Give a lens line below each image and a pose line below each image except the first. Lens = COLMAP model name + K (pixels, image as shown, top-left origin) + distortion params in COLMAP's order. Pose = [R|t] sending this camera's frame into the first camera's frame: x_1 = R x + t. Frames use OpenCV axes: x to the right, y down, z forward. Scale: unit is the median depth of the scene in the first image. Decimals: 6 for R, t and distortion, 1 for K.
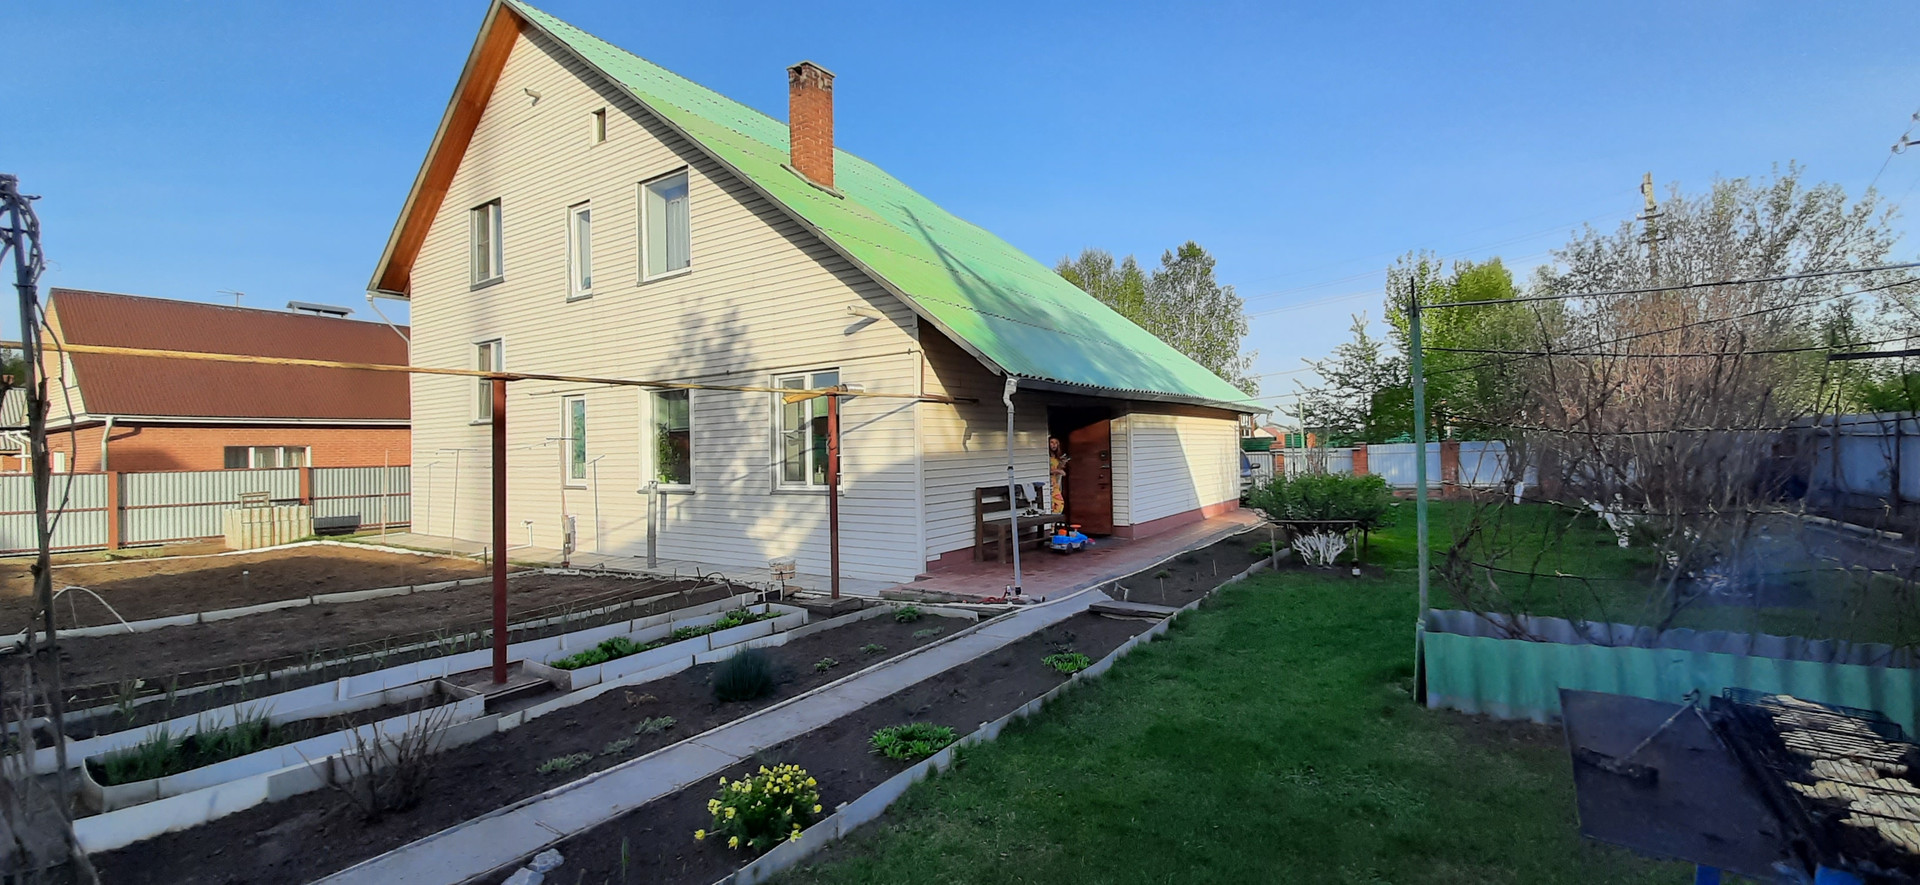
lens RADIAL K [[745.9, 0, 988.2], [0, 745.9, 433.5], [0, 0, 1]] dist [0.010630, -0.014255]
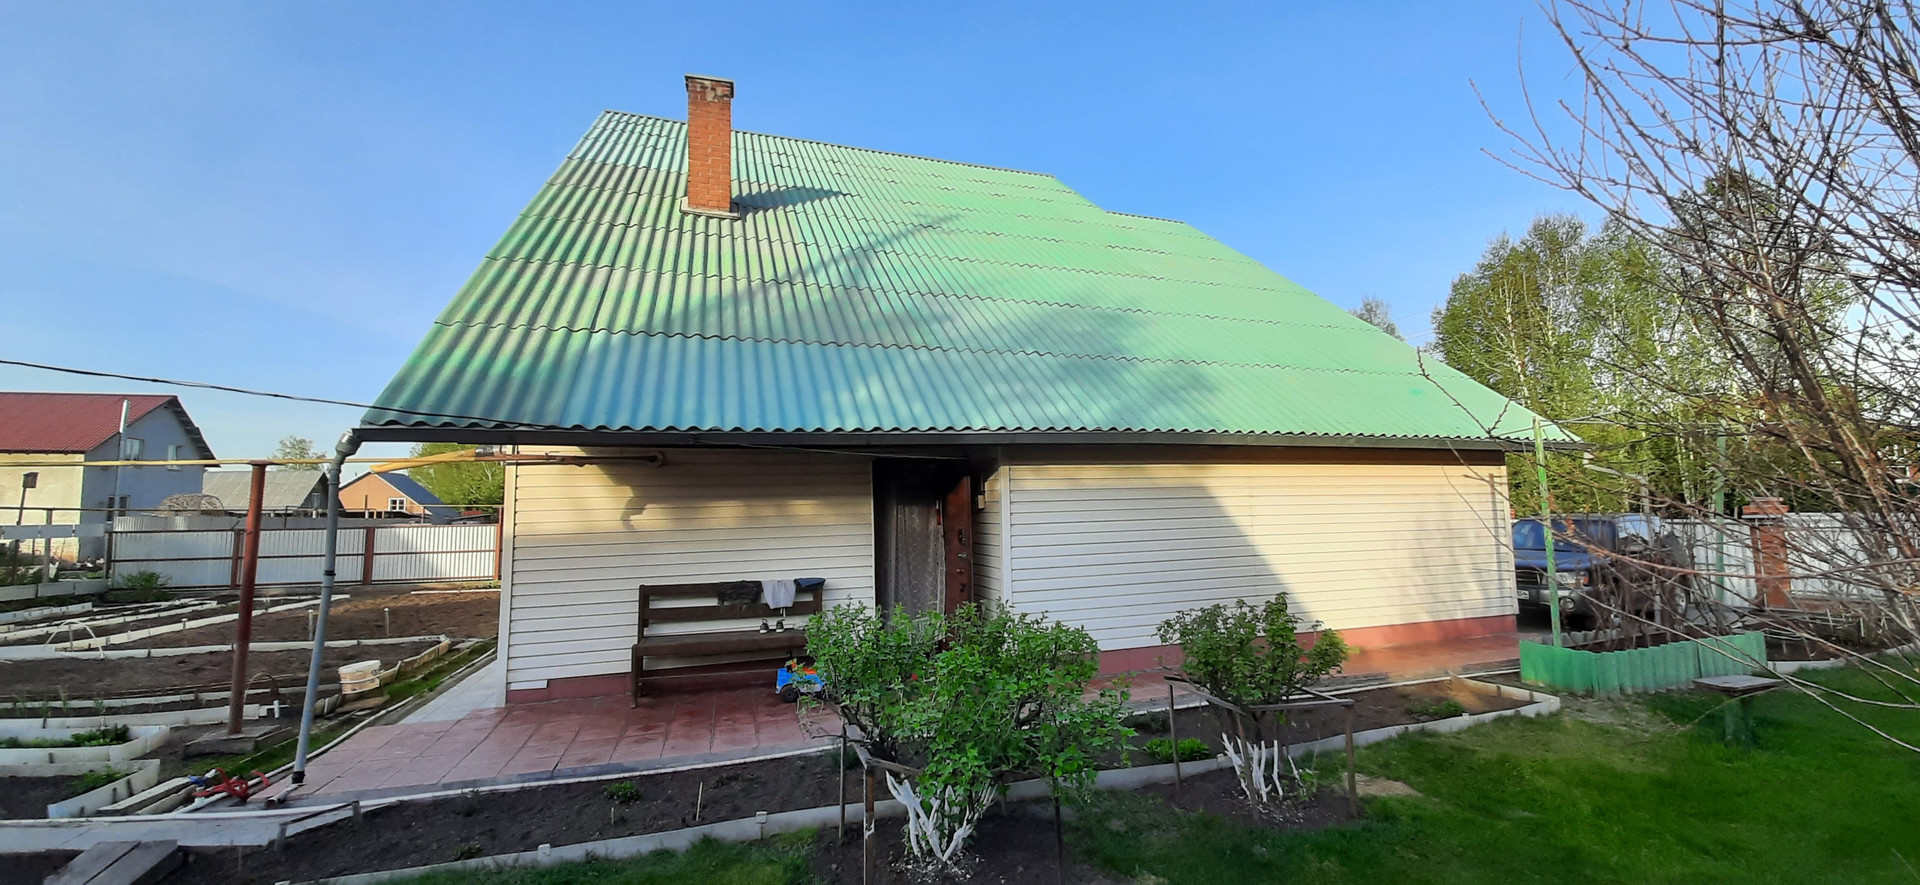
lens RADIAL K [[745.9, 0, 988.2], [0, 745.9, 433.5], [0, 0, 1]] dist [0.010630, -0.014255]
pose [[0.794015, -0.050722, -0.605778, 0.572264], [0.014066, 0.997779, -0.065107, -0.014965], [0.607735, 0.043175, 0.792965, 0.558000]]
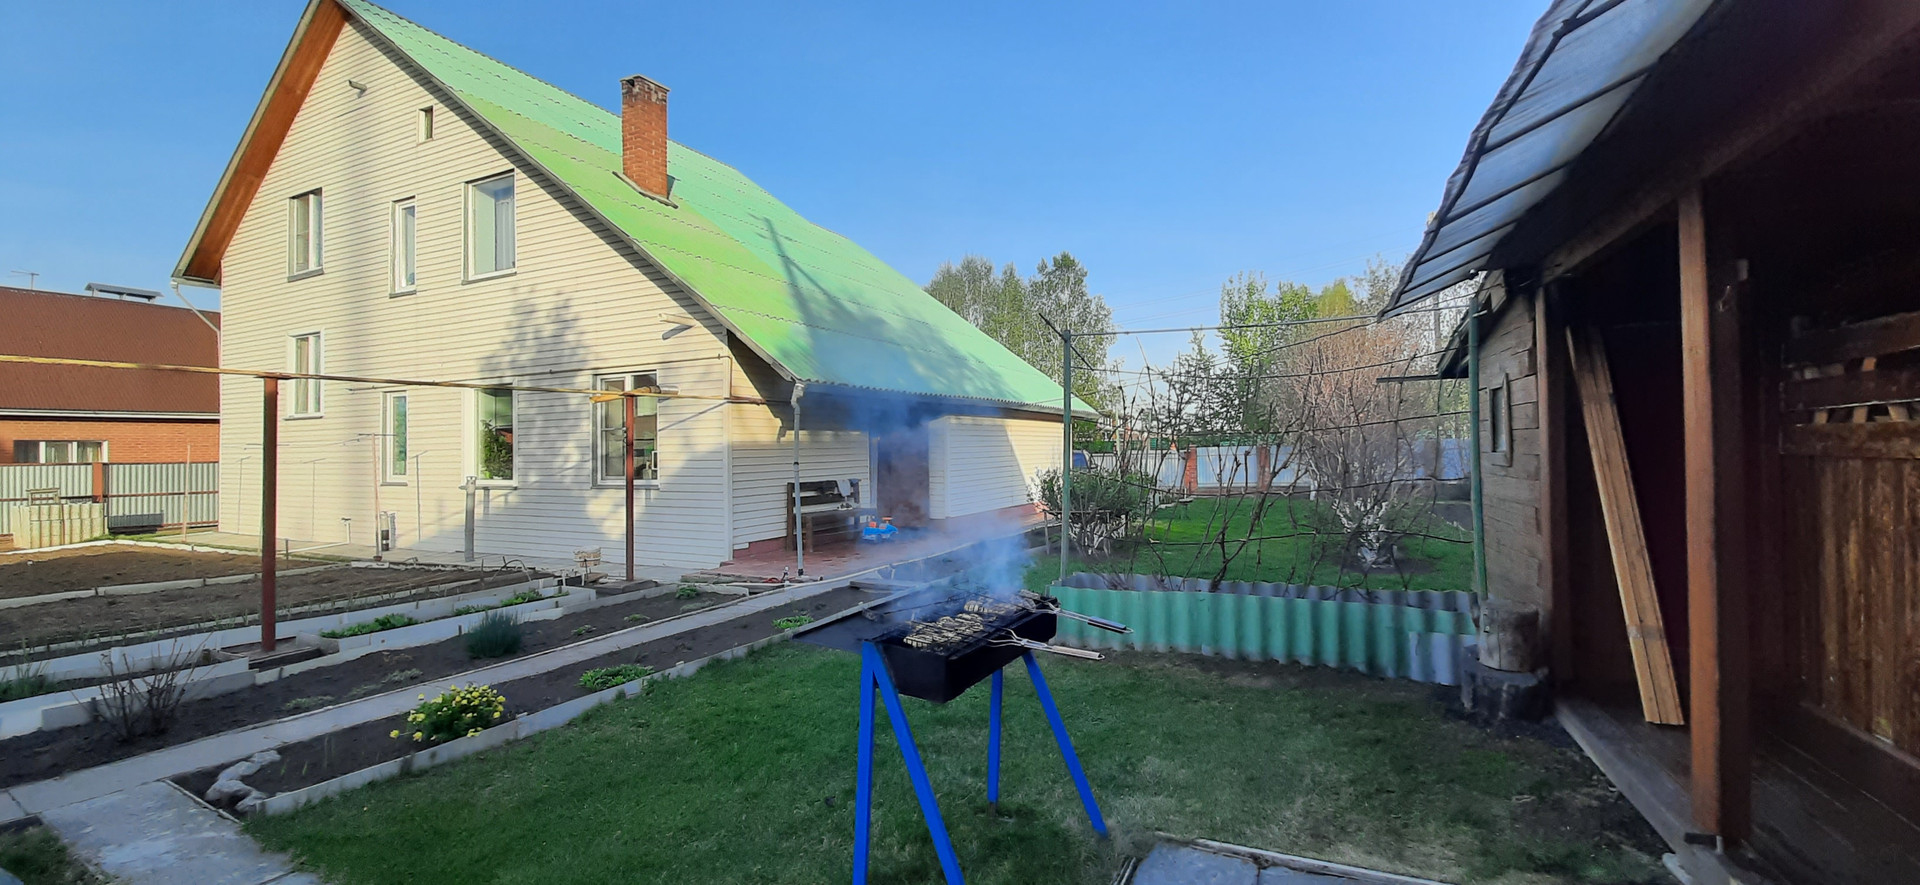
lens RADIAL K [[745.9, 0, 988.2], [0, 745.9, 433.5], [0, 0, 1]] dist [0.010630, -0.014255]
pose [[0.991301, 0.008852, 0.131319, 0.111459], [-0.008623, 0.999960, -0.002313, 0.001046], [-0.131334, 0.001160, 0.991338, -0.102349]]
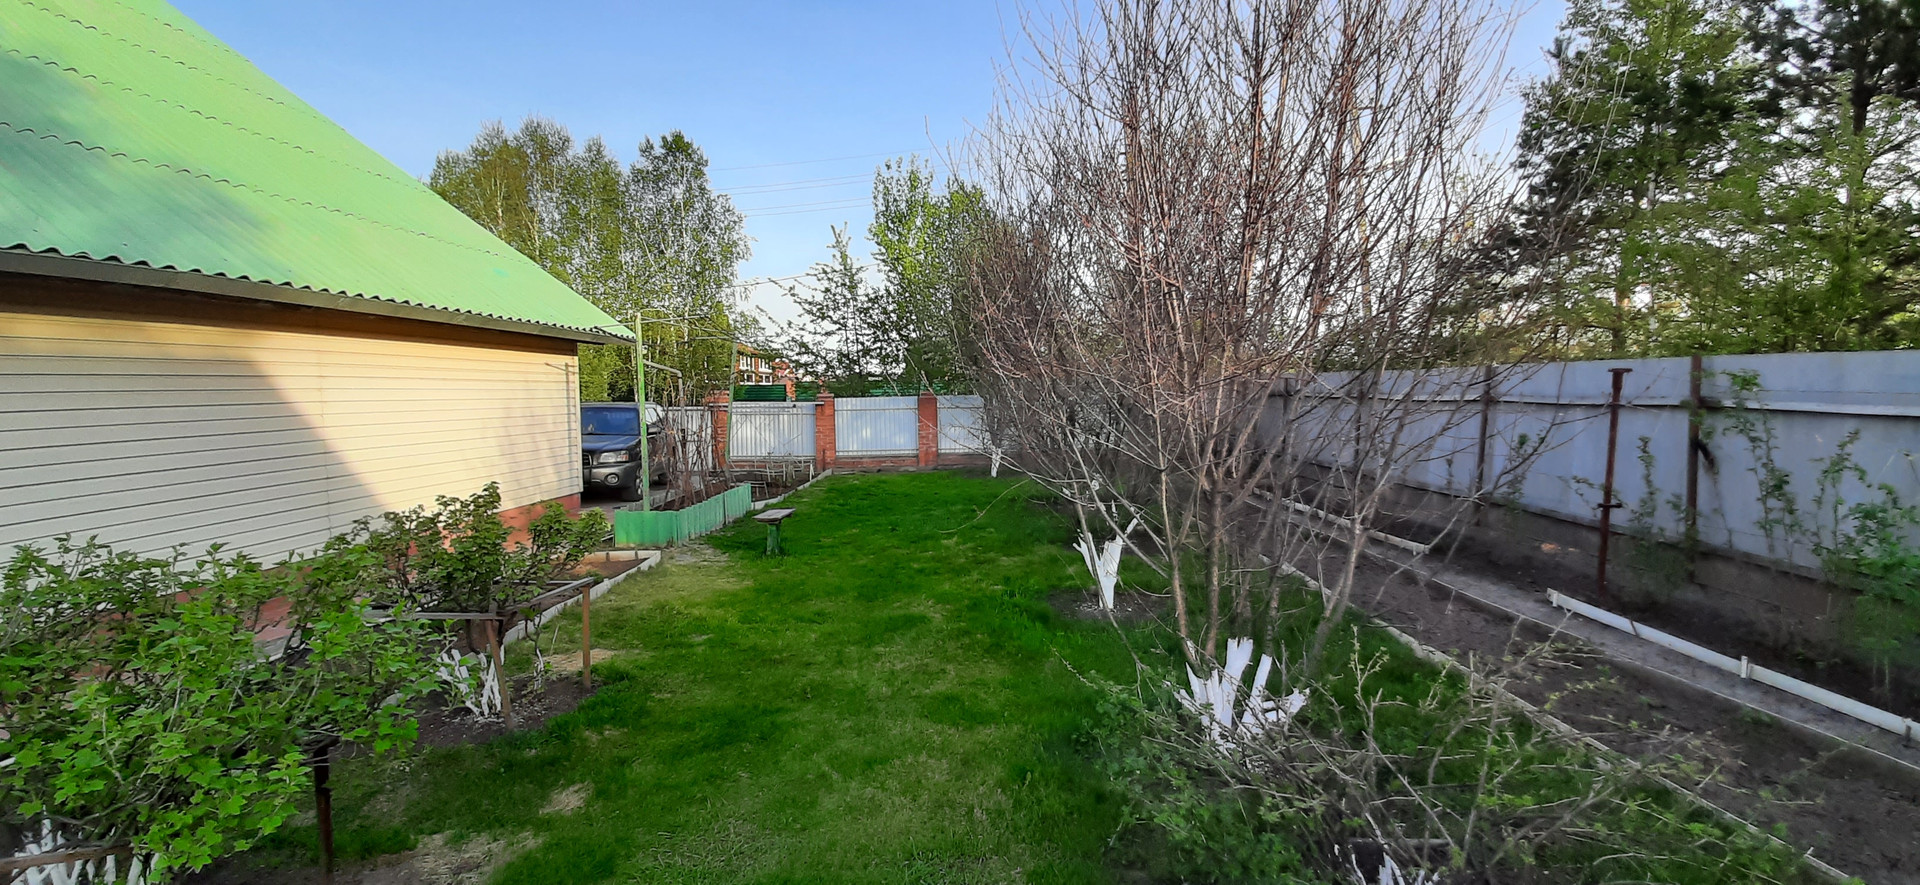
lens RADIAL K [[745.9, 0, 988.2], [0, 745.9, 433.5], [0, 0, 1]] dist [0.010630, -0.014255]
pose [[0.838577, -0.014233, 0.544596, 0.437825], [-0.026499, 0.997410, 0.066871, -0.005234], [-0.544138, -0.070507, 0.836028, 0.554300]]
